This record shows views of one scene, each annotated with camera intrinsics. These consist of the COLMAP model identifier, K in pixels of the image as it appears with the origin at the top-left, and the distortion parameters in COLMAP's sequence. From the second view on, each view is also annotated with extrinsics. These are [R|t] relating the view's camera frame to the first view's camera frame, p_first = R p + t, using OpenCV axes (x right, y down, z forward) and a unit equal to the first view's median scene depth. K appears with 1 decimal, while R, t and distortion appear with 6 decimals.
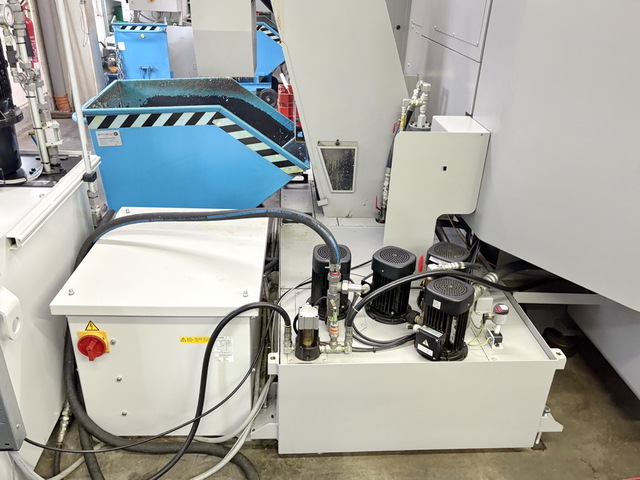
lens RADIAL K [[525.5, 0, 316.4], [0, 525.5, 235.4], [0, 0, 1]] dist [0.045454, -0.030224]
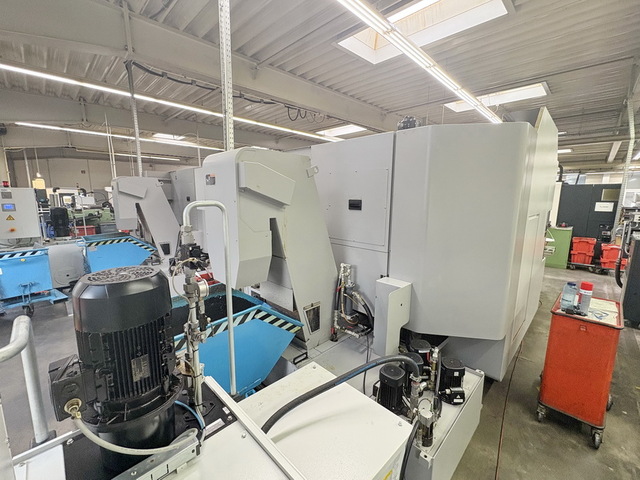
lens RADIAL K [[271.4, 0, 331.1], [0, 271.4, 240.4], [0, 0, 1]] dist [-0.000009, -0.000834]
pose [[0.742475, -0.133288, 0.656479, -0.561878], [0.314949, 0.934392, -0.166491, -0.245728], [-0.591217, 0.330373, 0.735742, 0.276373]]
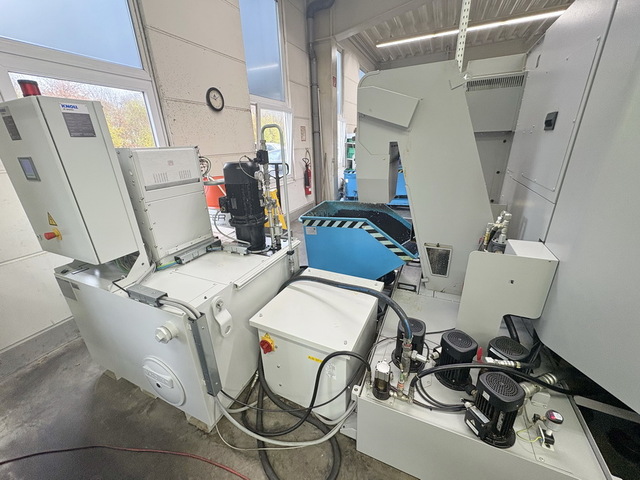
lens RADIAL K [[256.7, 0, 317.3], [0, 256.7, 240.0], [0, 0, 1]] dist [0.001206, -0.000517]
pose [[0.878951, 0.106962, -0.464762, 0.092118], [-0.154042, 0.985963, -0.064408, -0.101772], [0.451349, 0.128204, 0.883090, 0.179446]]
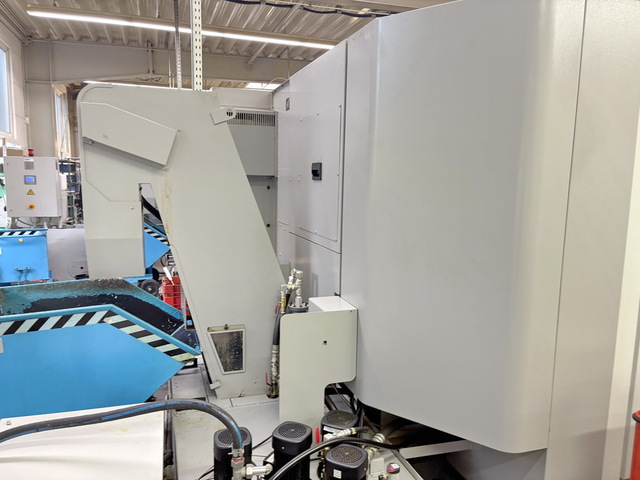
lens RADIAL K [[485.9, 0, 318.9], [0, 485.9, 240.7], [0, 0, 1]] dist [0.054250, -0.065902]
pose [[0.965259, -0.051688, 0.256133, -0.028461], [0.131305, 0.943436, -0.304445, -0.013291], [-0.225909, 0.327500, 0.917447, -0.043059]]
